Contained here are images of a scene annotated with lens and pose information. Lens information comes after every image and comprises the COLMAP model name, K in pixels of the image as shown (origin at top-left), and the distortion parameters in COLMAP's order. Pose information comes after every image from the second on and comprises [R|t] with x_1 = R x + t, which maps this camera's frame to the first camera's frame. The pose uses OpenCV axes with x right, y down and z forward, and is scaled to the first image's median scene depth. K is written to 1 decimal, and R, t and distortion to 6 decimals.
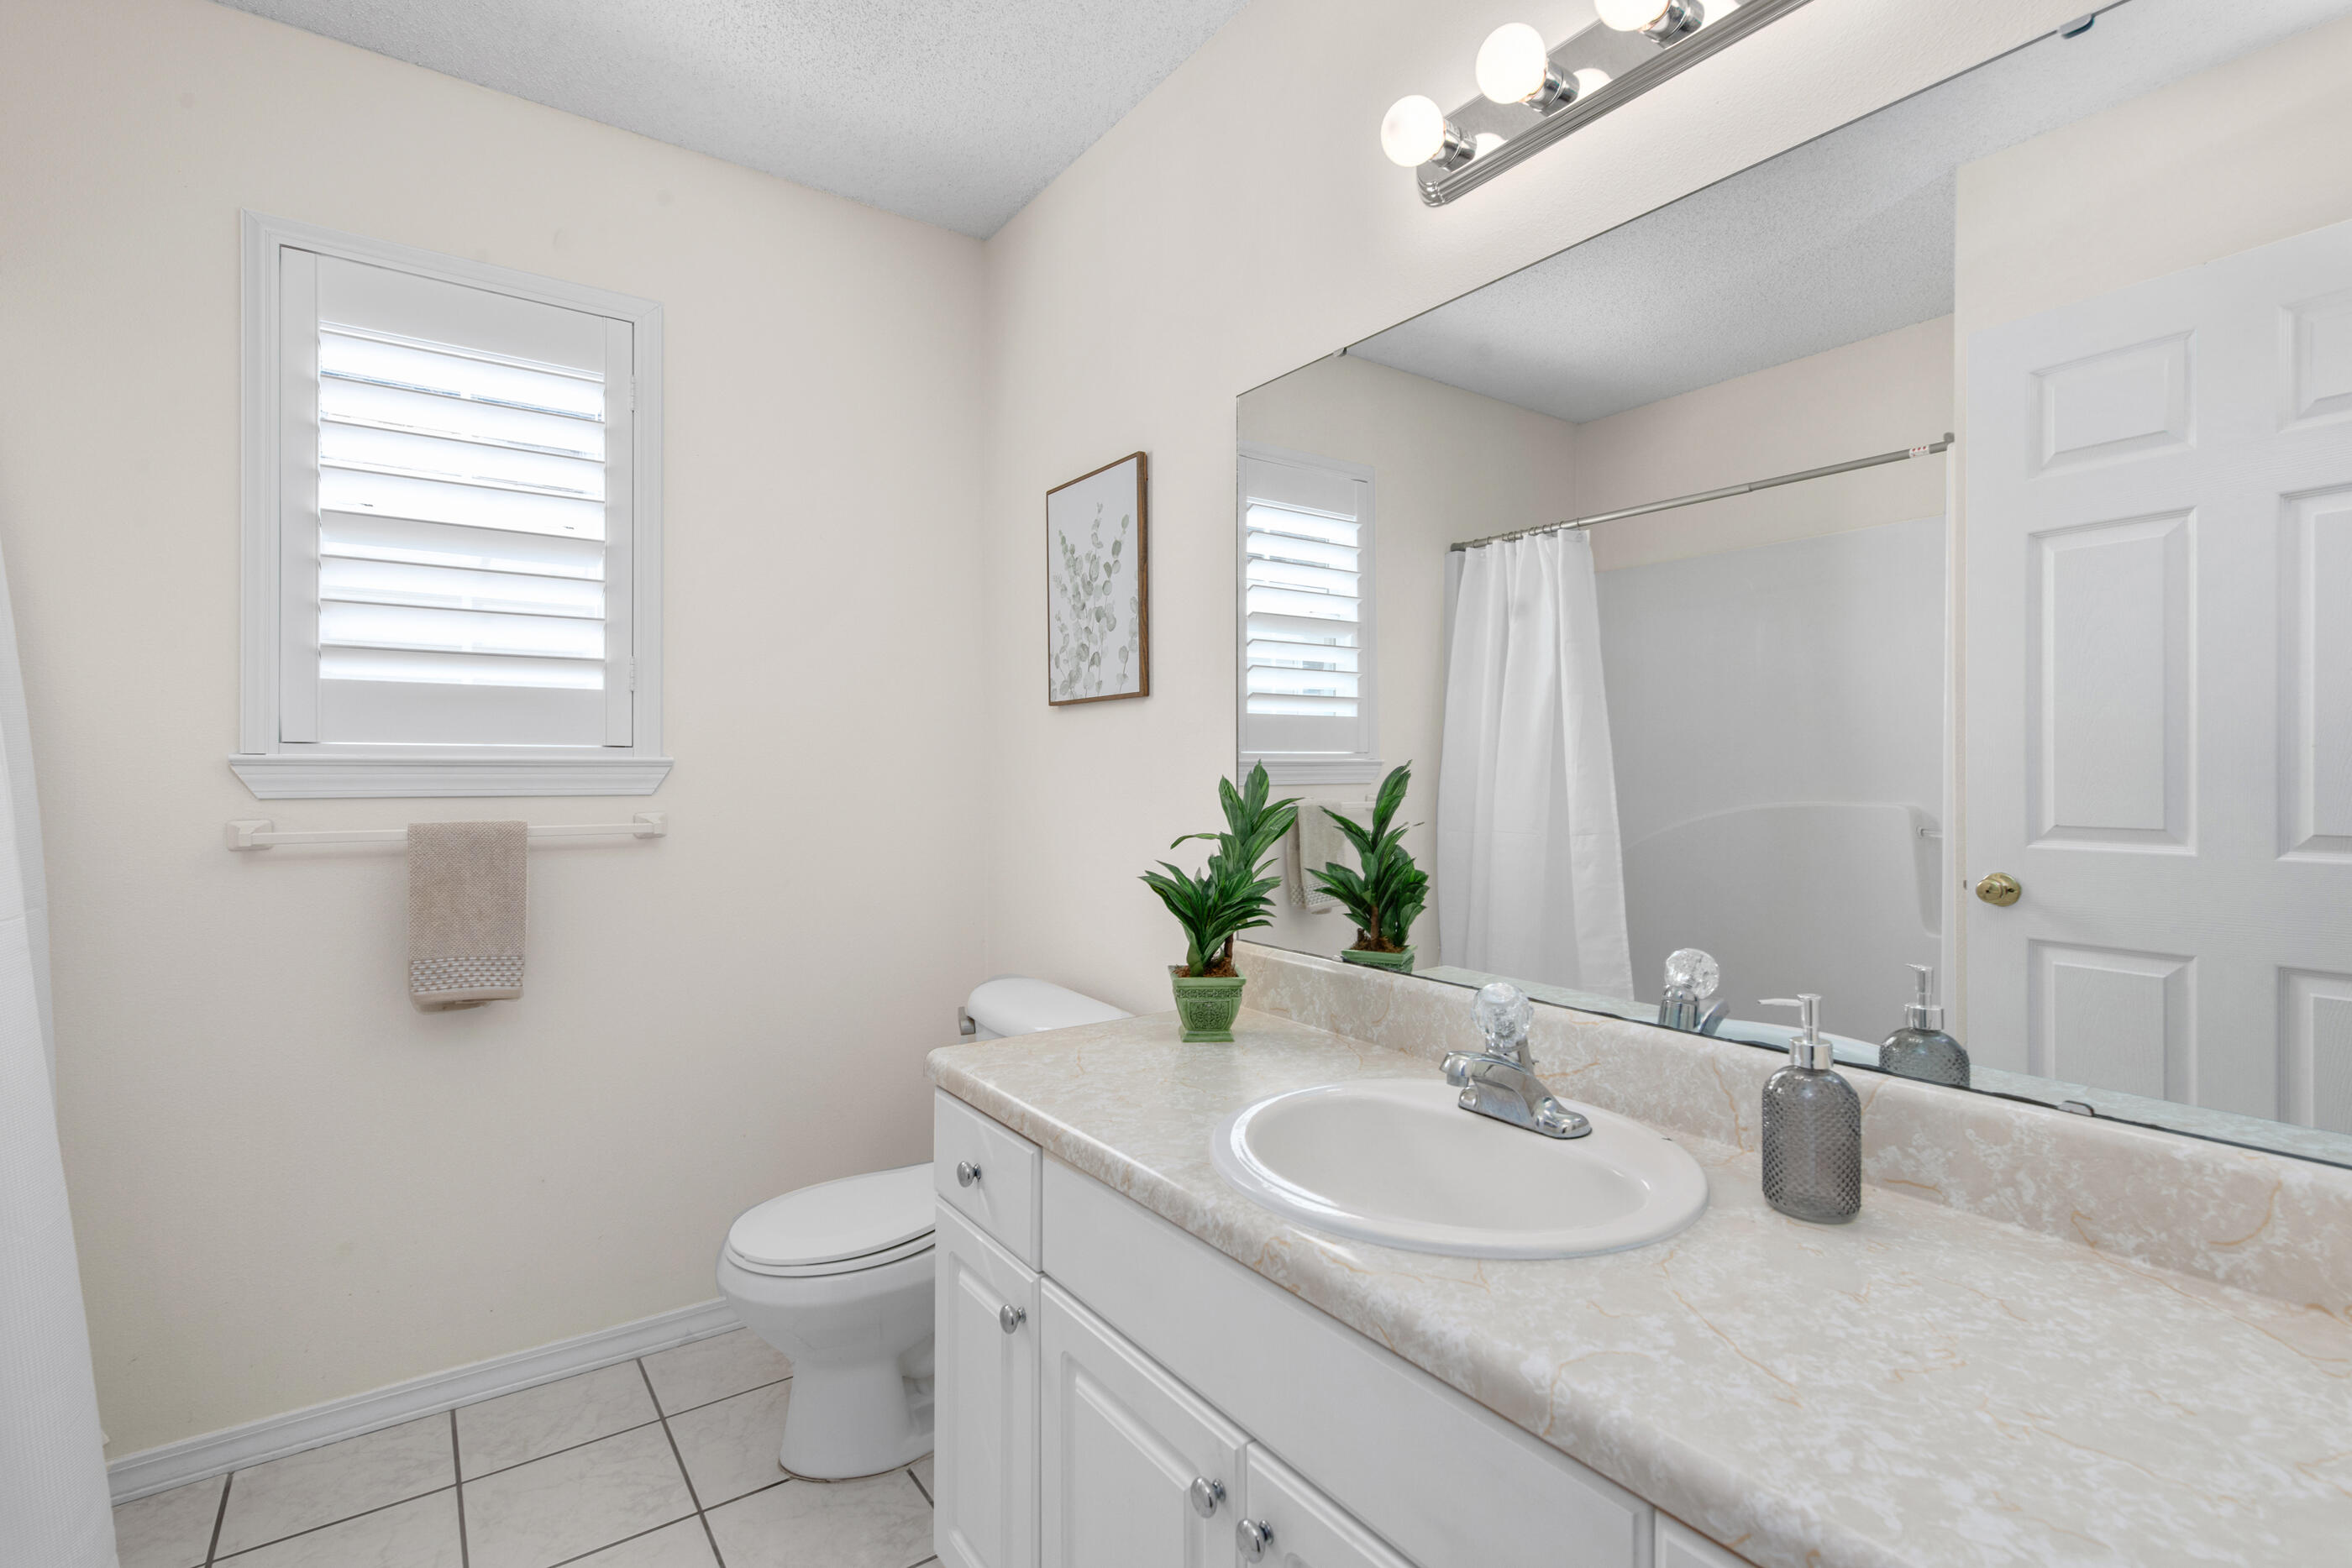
lens RADIAL K [[1055.9, 0, 1163.1], [0, 1055.9, 777.1], [0, 0, 1]] dist [0.002597, -0.000601]
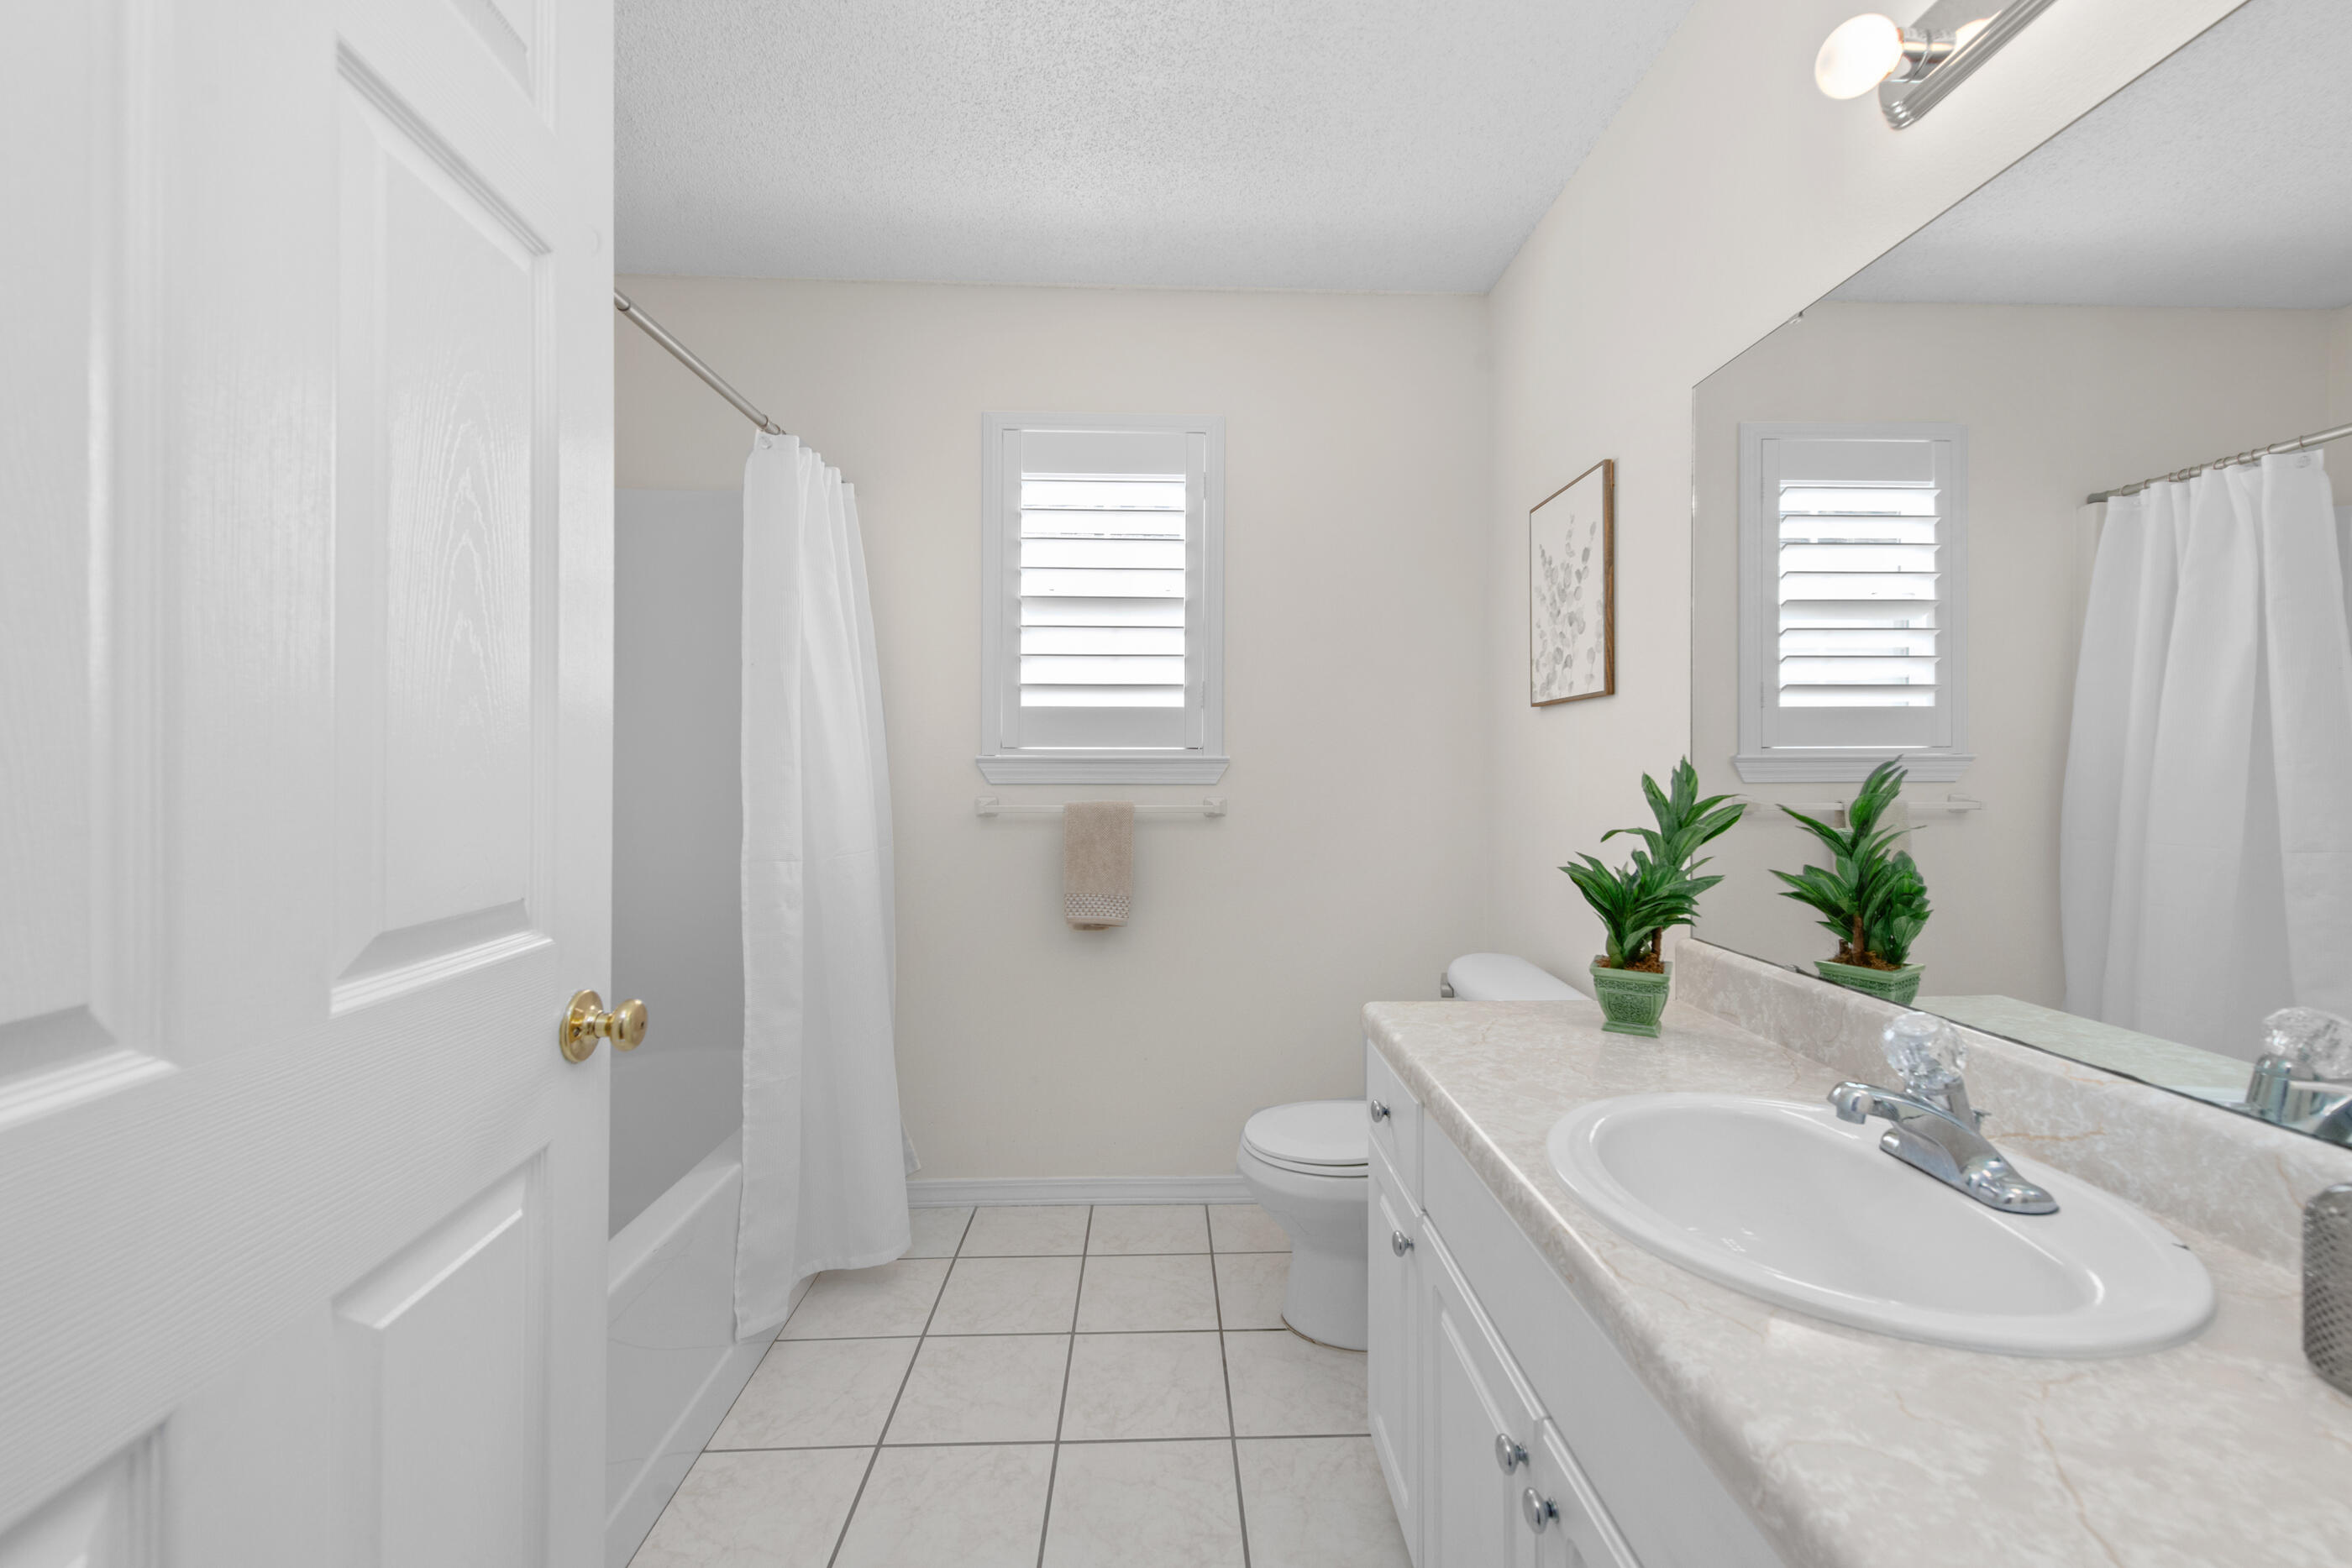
lens RADIAL K [[901.0, 0, 1181.4], [0, 901.0, 771.5], [0, 0, 1]] dist [0.001310, -0.004007]
pose [[0.838286, 0.003984, -0.545217, 0.136883], [-0.004370, 0.999990, 0.000588, 0.000241], [0.545214, 0.001890, 0.838295, 0.036190]]
